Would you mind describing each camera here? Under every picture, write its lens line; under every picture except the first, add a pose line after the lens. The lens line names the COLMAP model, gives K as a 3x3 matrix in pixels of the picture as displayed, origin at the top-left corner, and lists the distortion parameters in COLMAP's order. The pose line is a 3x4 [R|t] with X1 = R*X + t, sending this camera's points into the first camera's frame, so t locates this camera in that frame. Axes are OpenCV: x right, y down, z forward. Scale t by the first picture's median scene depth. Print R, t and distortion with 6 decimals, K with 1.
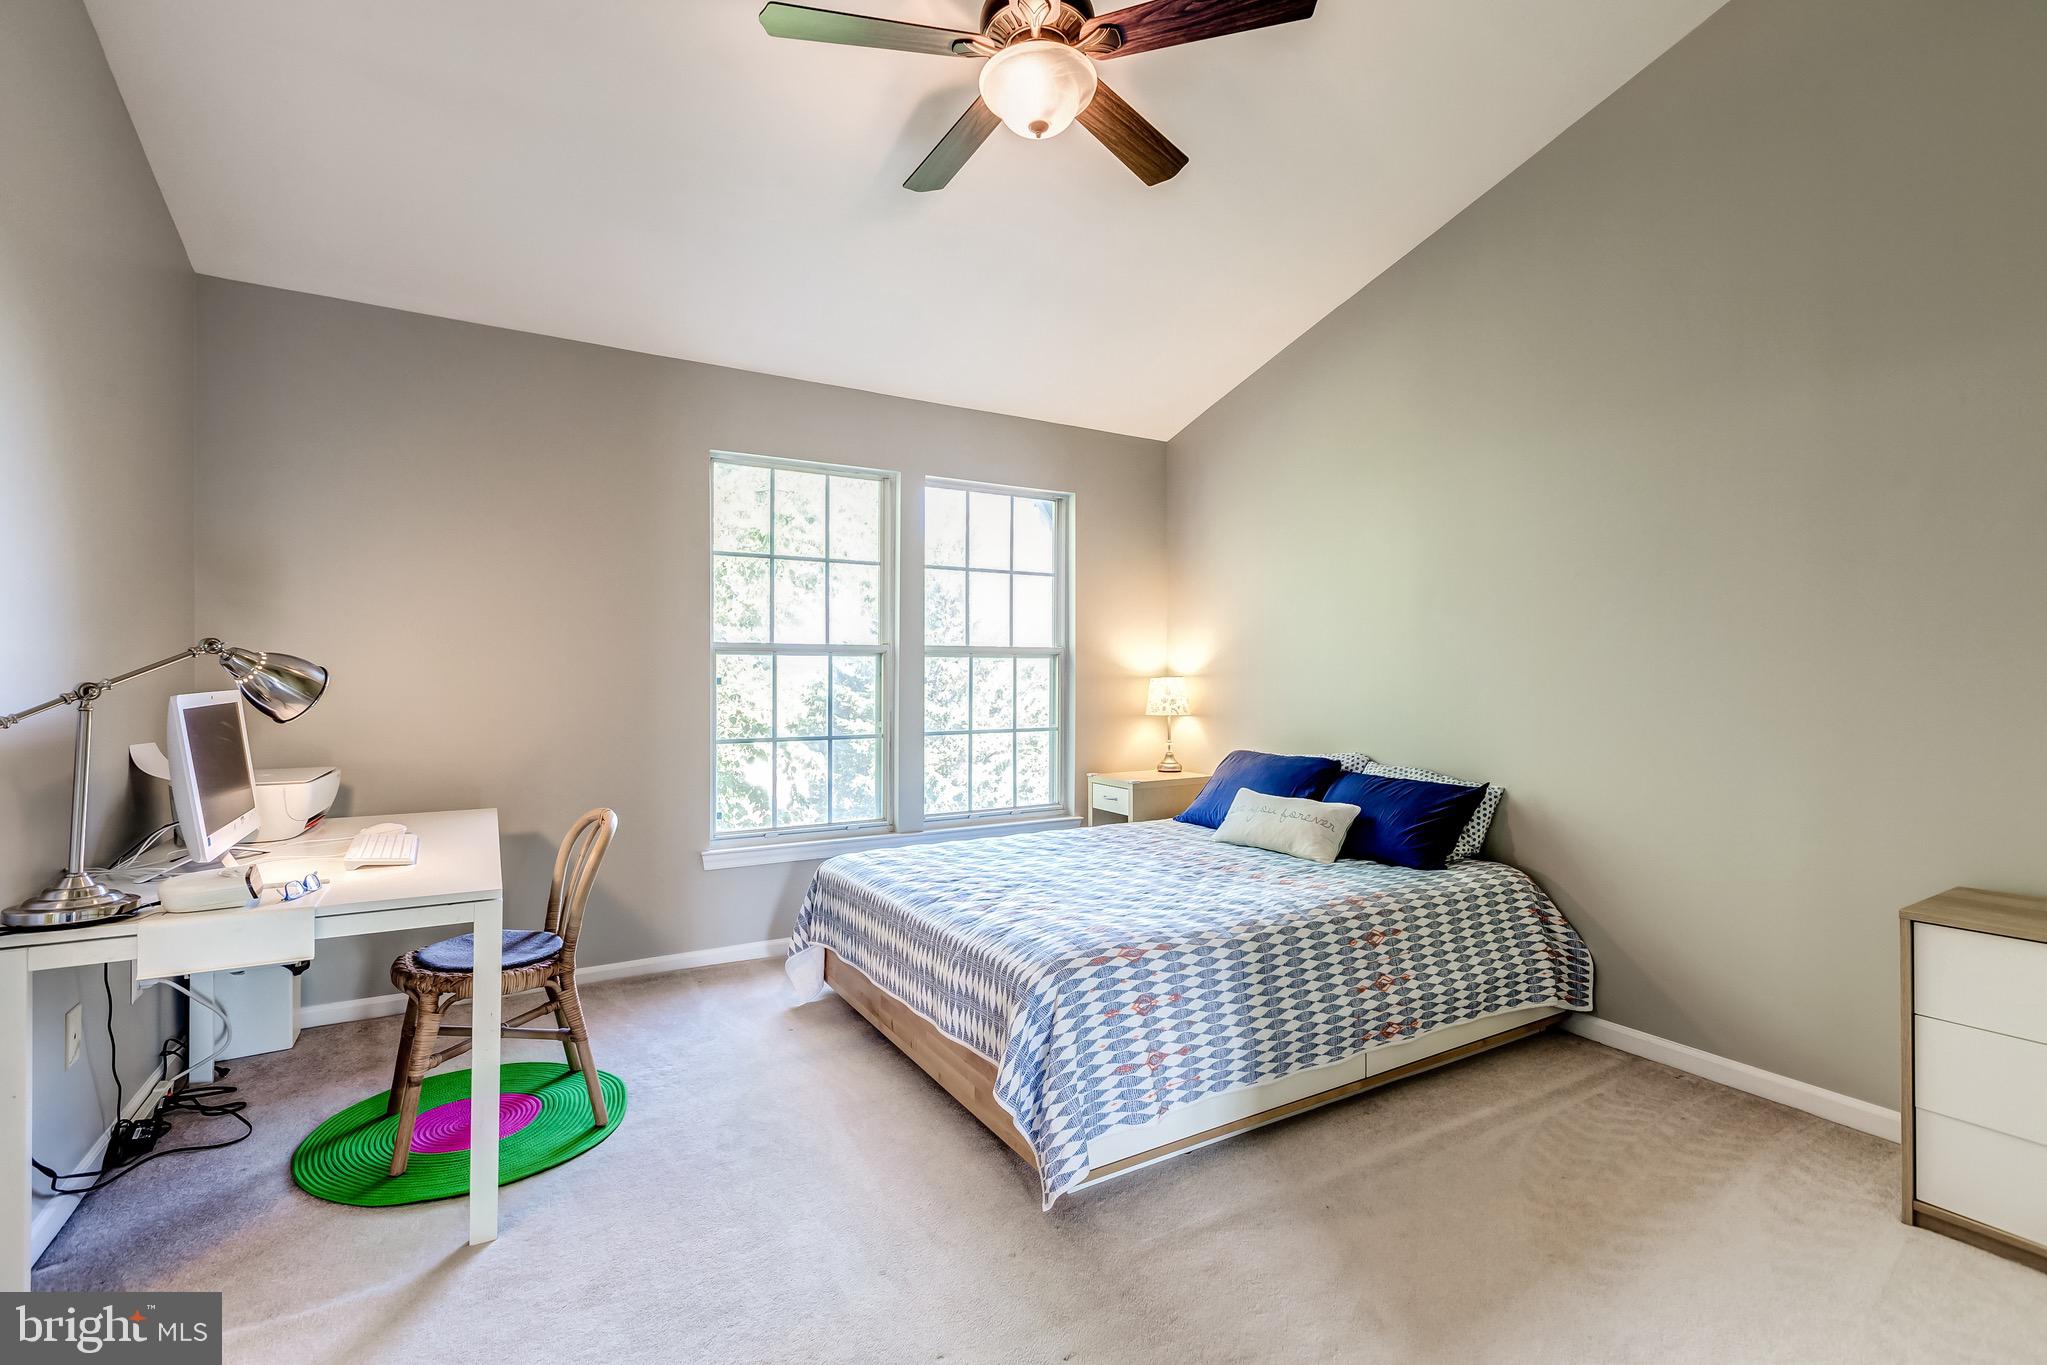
lens RADIAL K [[902.6, 0, 1015.4], [0, 902.6, 678.6], [0, 0, 1]] dist [0.004082, -0.000751]
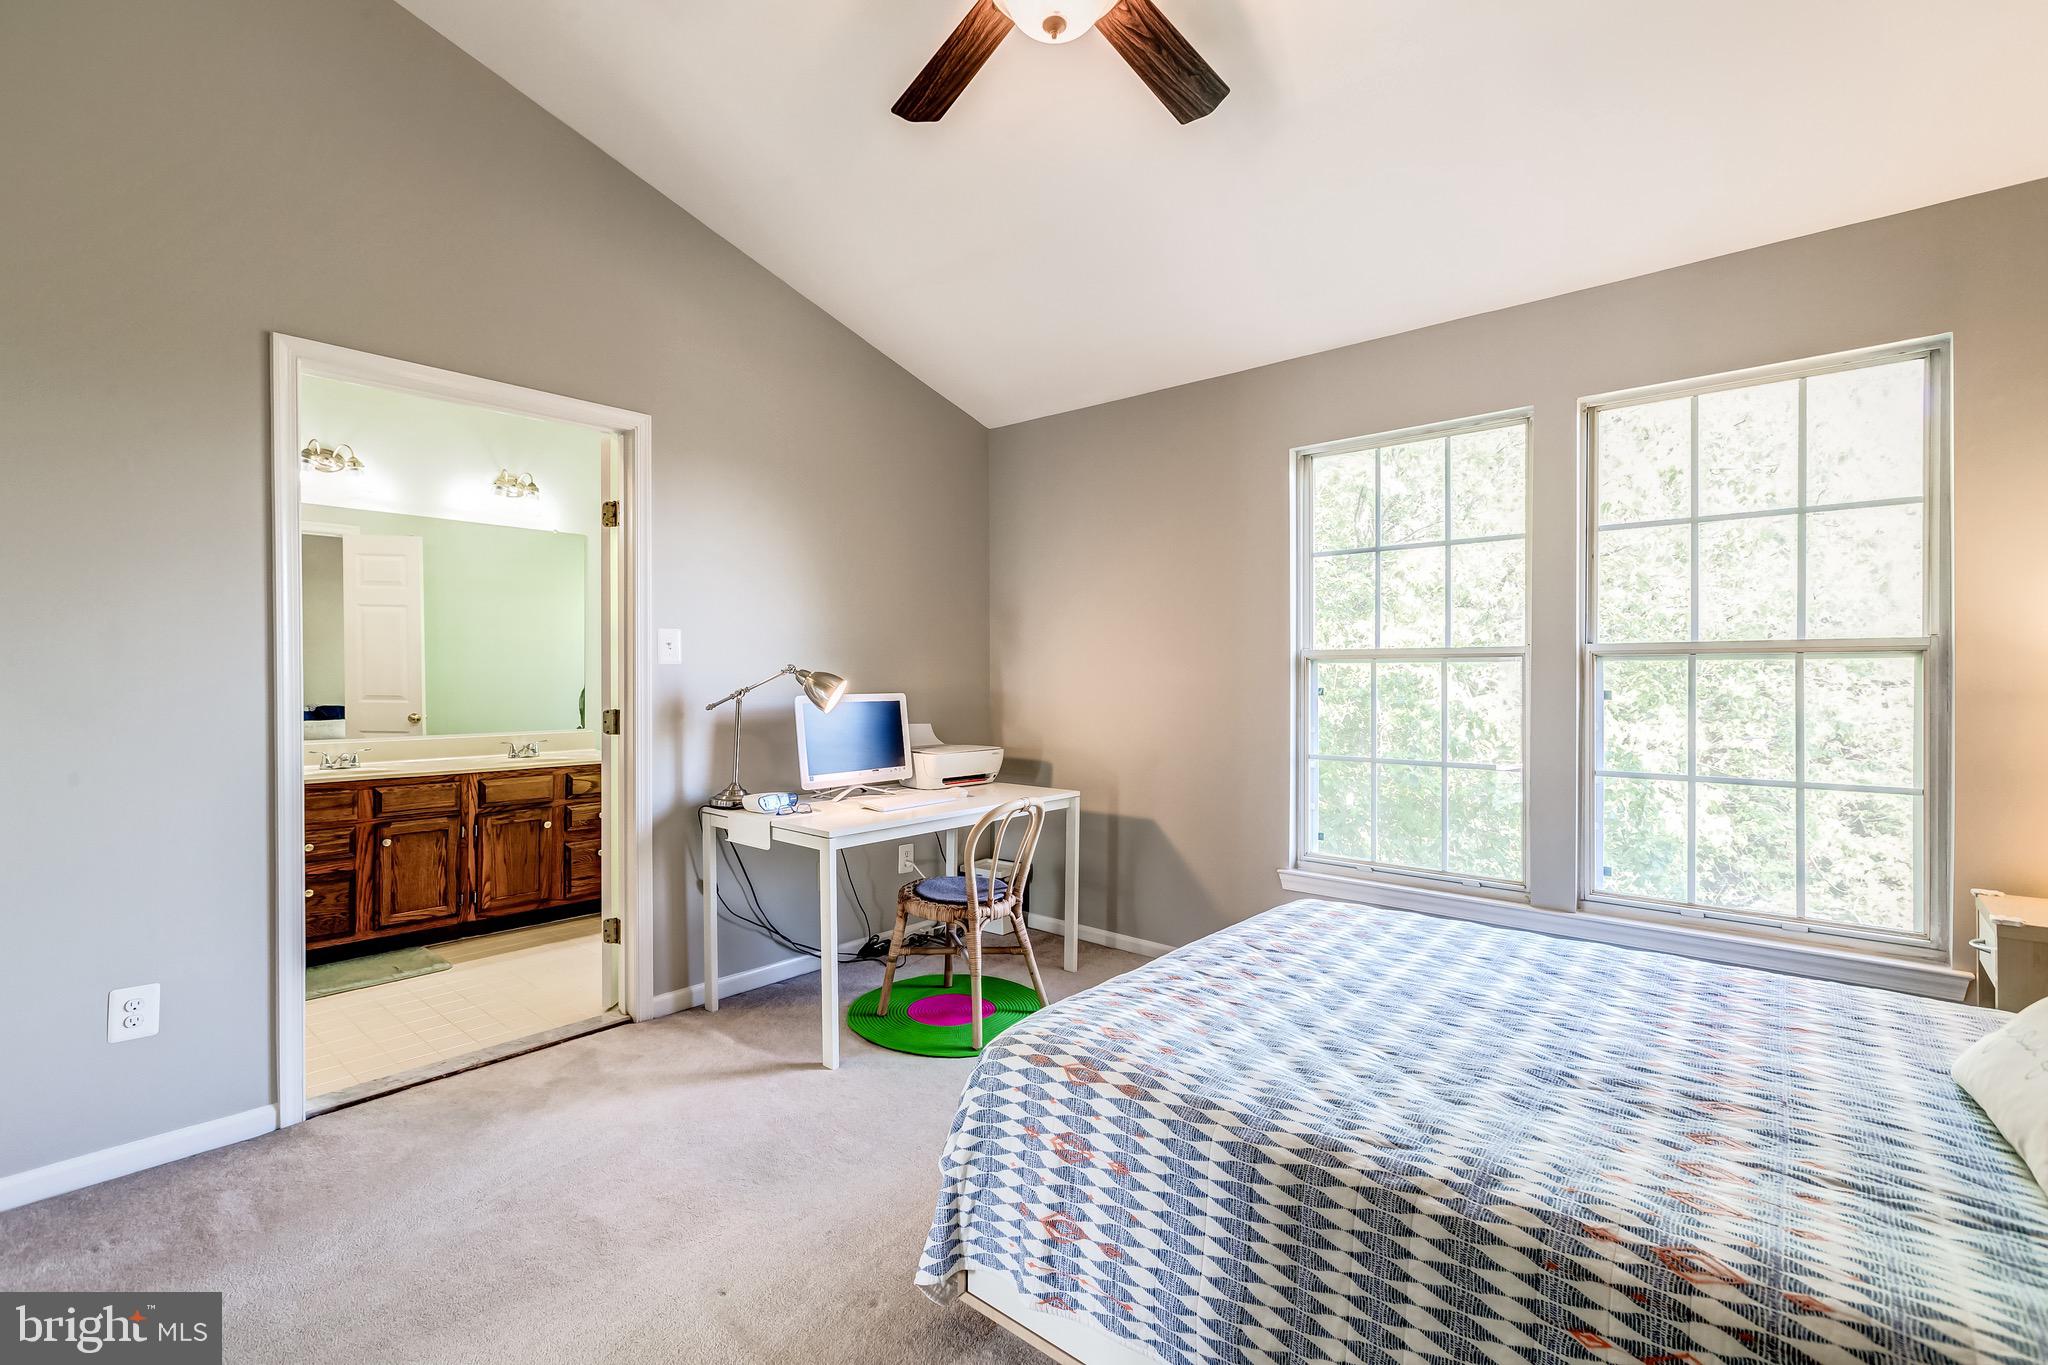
lens RADIAL K [[903.0, 0, 1014.3], [0, 903.0, 680.8], [0, 0, 1]] dist [0.004082, -0.000751]
pose [[0.314234, 0.001129, -0.949345, 0.409761], [-0.006182, 0.999981, -0.000857, -0.006072], [0.949325, 0.006138, 0.314235, 0.365577]]
